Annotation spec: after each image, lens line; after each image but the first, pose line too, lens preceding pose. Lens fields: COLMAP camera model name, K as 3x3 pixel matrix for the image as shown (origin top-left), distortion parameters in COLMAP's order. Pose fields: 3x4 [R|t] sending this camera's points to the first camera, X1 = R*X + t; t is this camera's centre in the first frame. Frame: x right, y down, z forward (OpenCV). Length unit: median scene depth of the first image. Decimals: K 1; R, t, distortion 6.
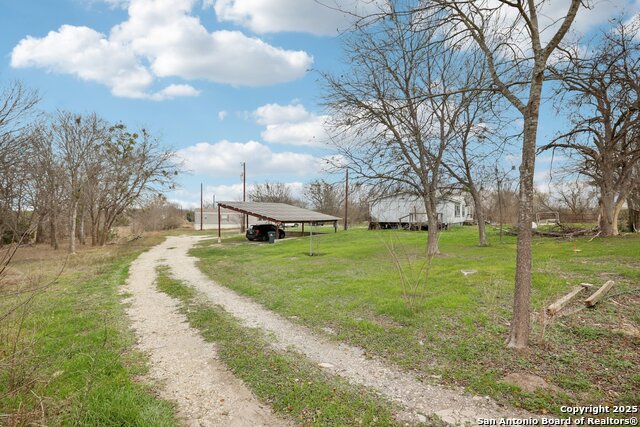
lens RADIAL K [[294.4, 0, 320.2], [0, 294.4, 214.2], [0, 0, 1]] dist [0.001472, 0.000654]
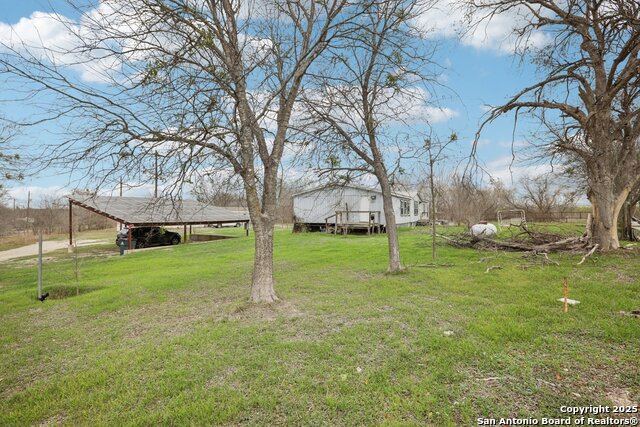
lens RADIAL K [[294.4, 0, 313.4], [0, 294.4, 209.0], [0, 0, 1]] dist [0.001472, 0.000654]
pose [[0.998265, 0.000199, 0.058877, 0.314321], [0.000434, 0.999942, -0.010740, -0.002280], [-0.058876, 0.010747, 0.998207, 0.389780]]
